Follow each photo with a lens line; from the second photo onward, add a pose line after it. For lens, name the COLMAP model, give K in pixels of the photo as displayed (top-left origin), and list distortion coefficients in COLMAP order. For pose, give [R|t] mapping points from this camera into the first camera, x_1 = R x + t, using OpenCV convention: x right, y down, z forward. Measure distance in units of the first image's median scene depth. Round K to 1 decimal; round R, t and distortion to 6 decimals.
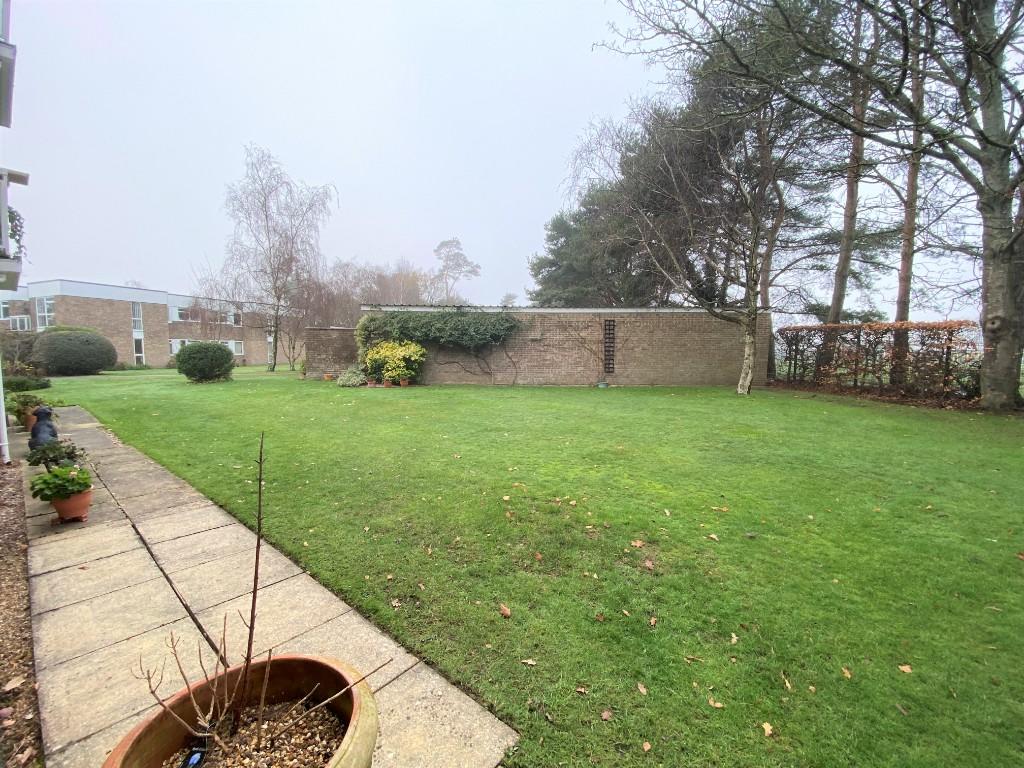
lens RADIAL K [[416.5, 0, 511.9], [0, 416.5, 380.0], [0, 0, 1]] dist [-0.000156, -0.000532]
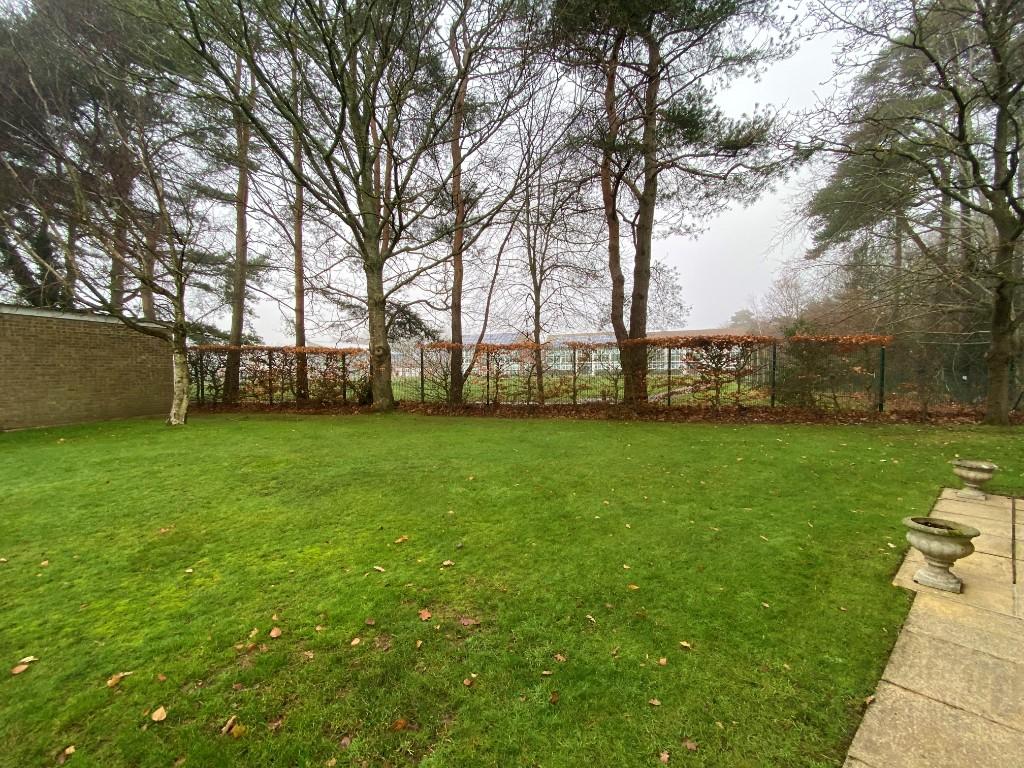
lens RADIAL K [[416.5, 0, 511.9], [0, 416.5, 380.0], [0, 0, 1]] dist [-0.000156, -0.000532]
pose [[0.186626, -0.030646, 0.981953, -0.184226], [0.078416, 0.996789, 0.016206, -0.022668], [-0.979297, 0.073977, 0.188430, 0.277064]]
